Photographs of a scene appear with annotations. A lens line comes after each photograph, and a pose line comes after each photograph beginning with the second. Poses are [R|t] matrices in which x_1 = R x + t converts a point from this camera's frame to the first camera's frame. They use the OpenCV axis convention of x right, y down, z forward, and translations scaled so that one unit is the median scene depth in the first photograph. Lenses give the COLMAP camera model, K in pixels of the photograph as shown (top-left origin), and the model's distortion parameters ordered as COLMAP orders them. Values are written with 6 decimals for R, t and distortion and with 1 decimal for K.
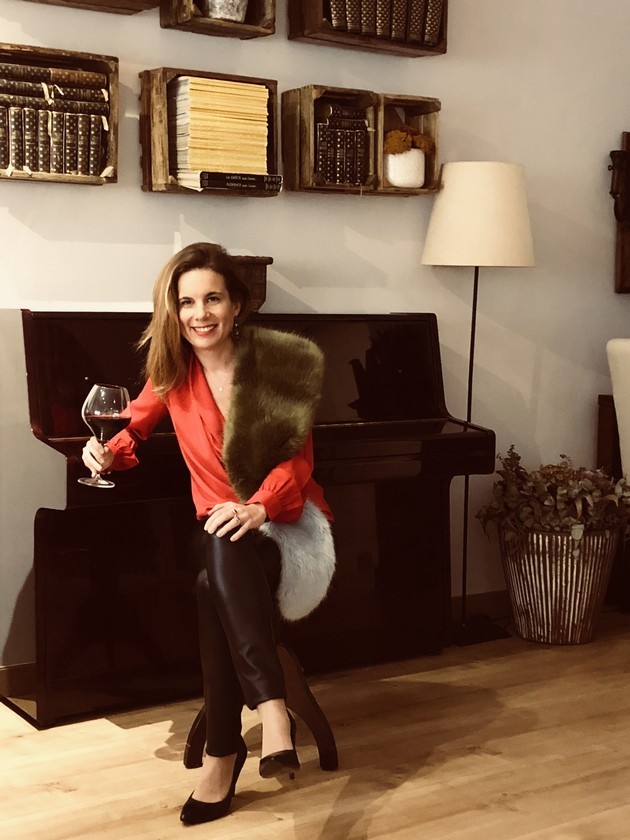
lens RADIAL K [[1392.9, 0, 317.3], [0, 1392.9, 418.7], [0, 0, 1]] dist [0.208236, 0.000000]
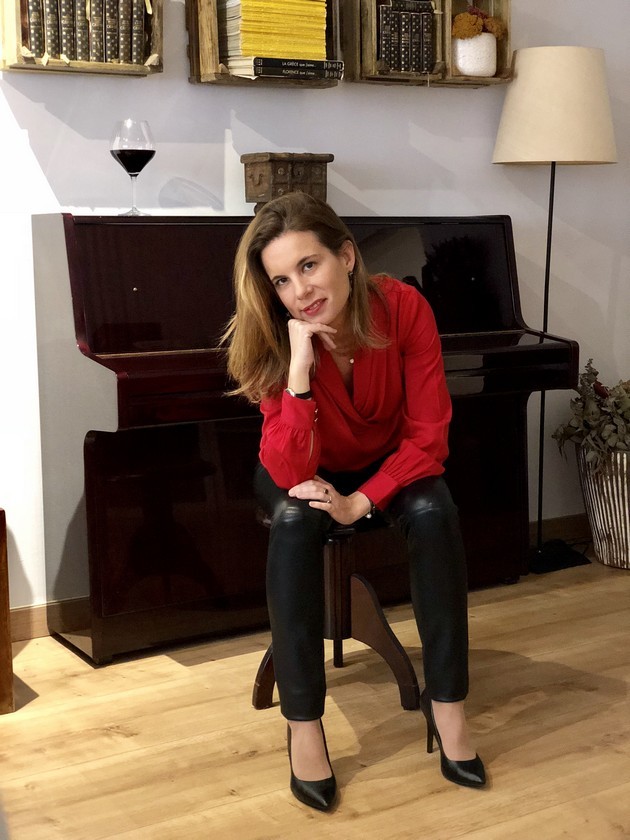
lens RADIAL K [[1316.5, 0, 313.3], [0, 1316.5, 421.0], [0, 0, 1]] dist [0.148609, 0.000000]
pose [[0.999540, -0.016358, -0.025539, -0.024441], [0.017490, 0.998846, 0.044735, 0.018462], [0.024777, -0.045162, 0.998672, 0.120880]]
